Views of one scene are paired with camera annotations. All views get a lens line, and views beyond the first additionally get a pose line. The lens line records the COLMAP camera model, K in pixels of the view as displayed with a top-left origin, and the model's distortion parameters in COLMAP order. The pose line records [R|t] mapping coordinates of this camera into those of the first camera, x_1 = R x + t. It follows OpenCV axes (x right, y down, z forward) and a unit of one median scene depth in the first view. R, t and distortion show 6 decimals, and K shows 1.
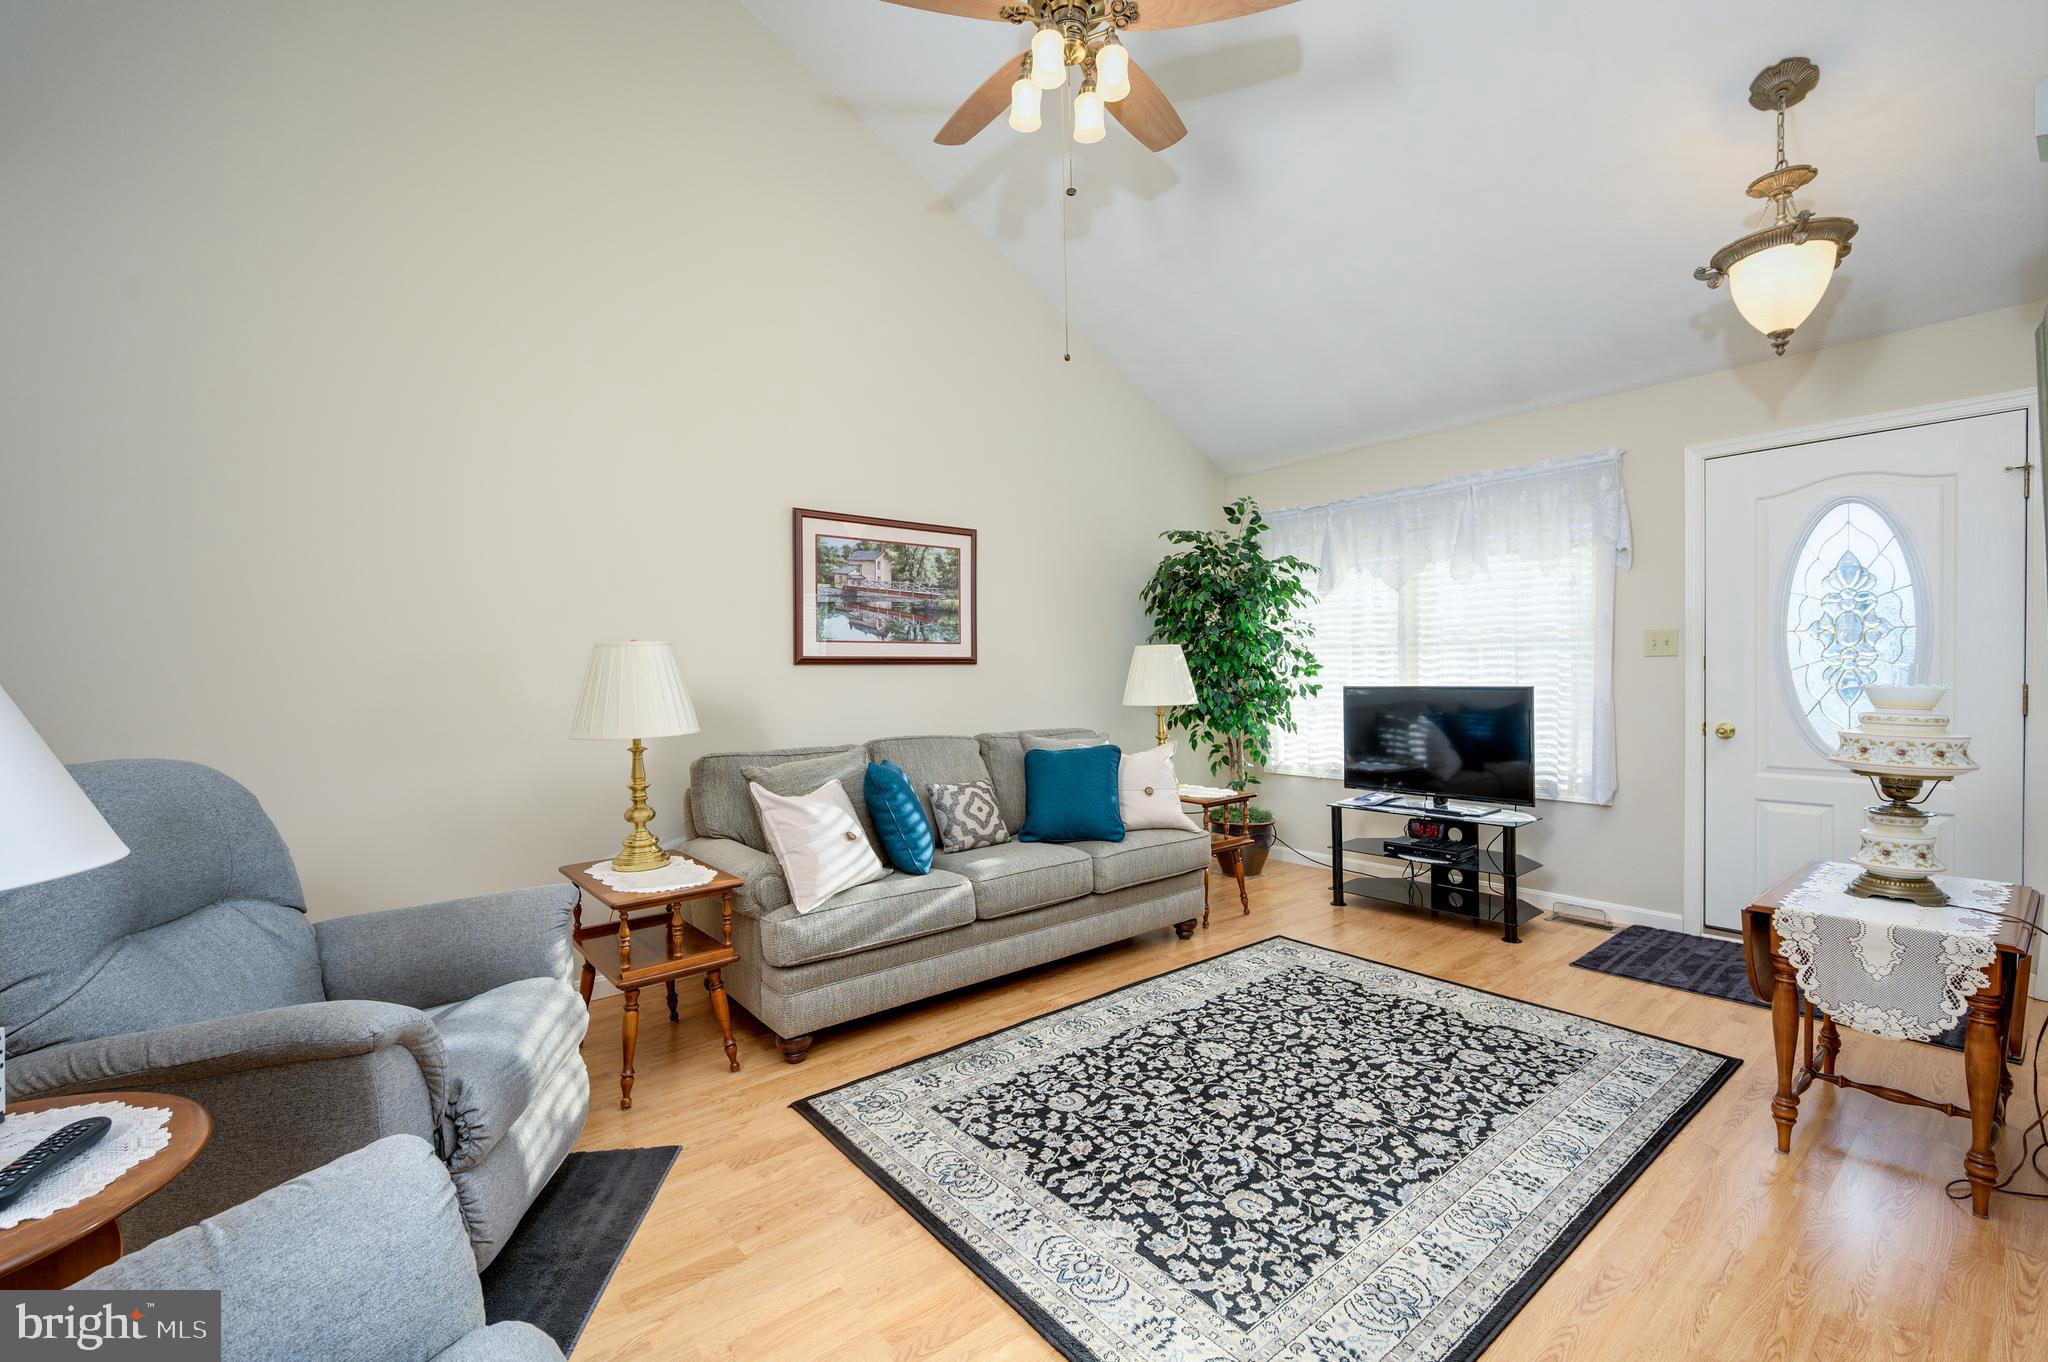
lens RADIAL K [[891.5, 0, 1024.0], [0, 891.5, 681.0], [0, 0, 1]] dist [-0.000926, -0.000264]
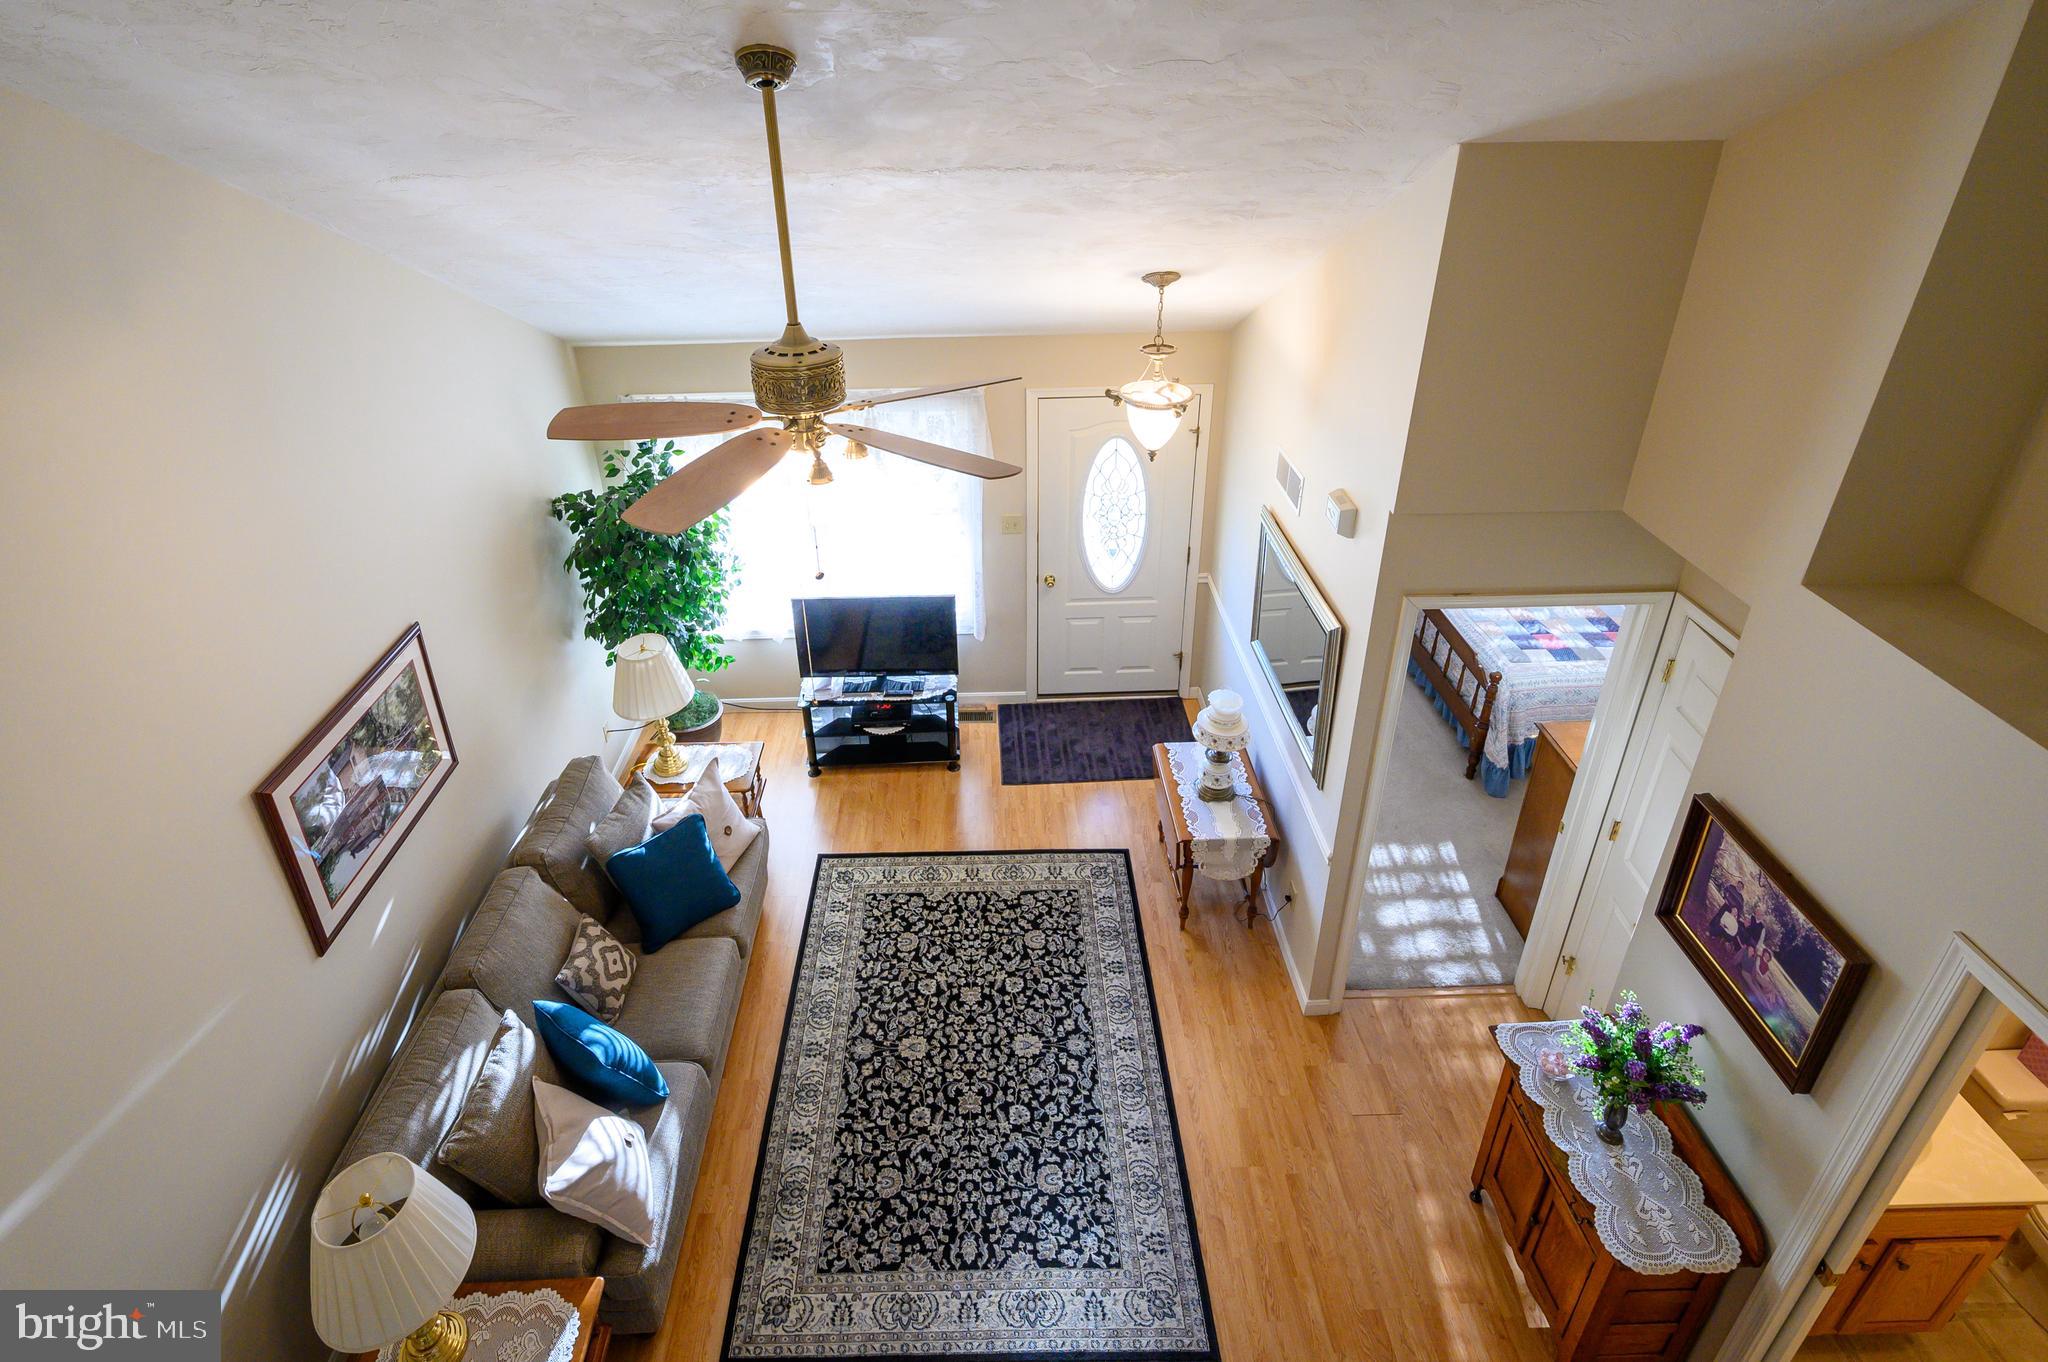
lens RADIAL K [[1018.4, 0, 1017.7], [0, 1018.4, 518.2], [0, 0, 1]] dist [0.001549, 0.000056]
pose [[0.607338, -0.332691, 0.721427, -0.643555], [0.011623, 0.911715, 0.410659, -1.137775], [-0.794359, -0.241024, 0.557586, 0.226908]]
